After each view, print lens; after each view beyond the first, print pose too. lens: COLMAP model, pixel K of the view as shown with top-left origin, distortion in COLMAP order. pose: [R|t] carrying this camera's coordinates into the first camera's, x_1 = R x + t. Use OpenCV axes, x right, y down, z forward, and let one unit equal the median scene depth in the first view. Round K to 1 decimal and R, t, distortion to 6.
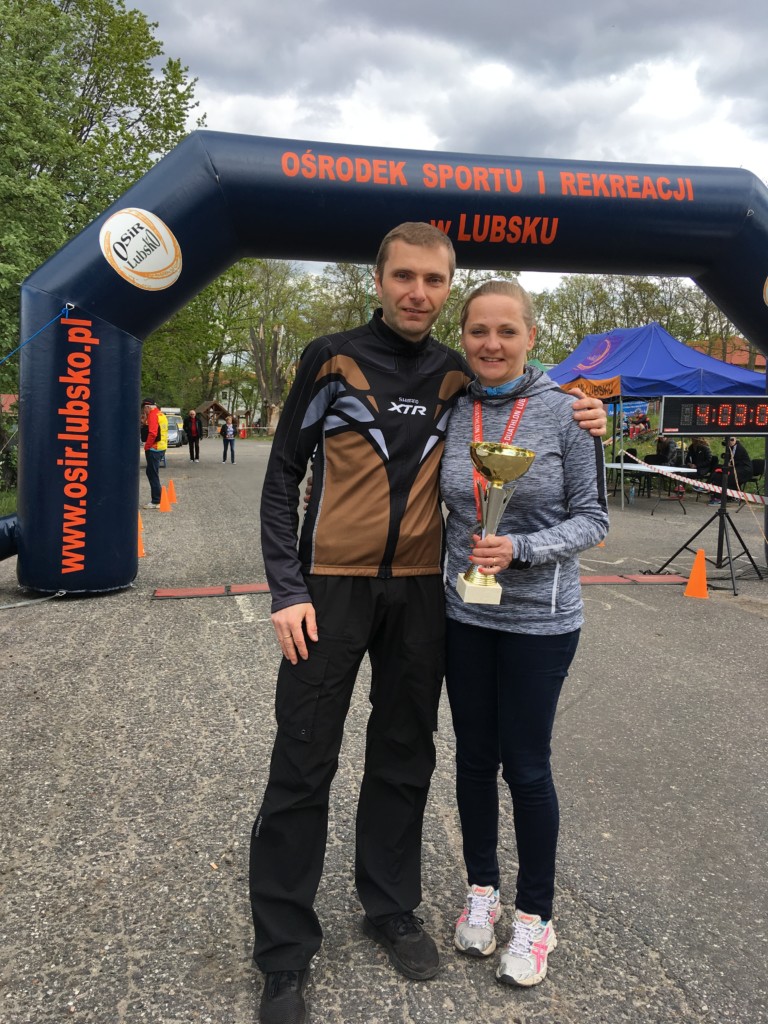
lens RADIAL K [[860.9, 0, 389.8], [0, 860.9, 534.9], [0, 0, 1]] dist [0.145404, -0.216830]
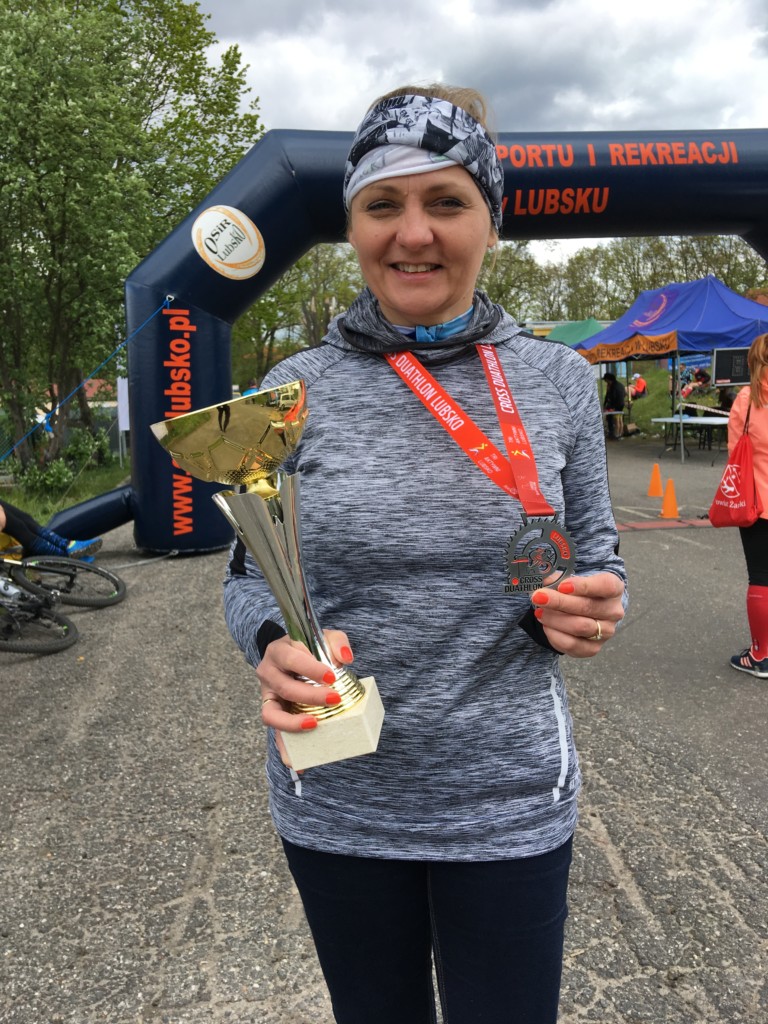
lens RADIAL K [[865.7, 0, 383.0], [0, 865.7, 528.1], [0, 0, 1]] dist [0.123155, -0.187974]
pose [[0.996569, -0.036542, -0.074267, -0.017853], [0.038570, 0.998916, 0.026061, 0.015053], [0.073234, -0.028836, 0.996898, -0.105347]]
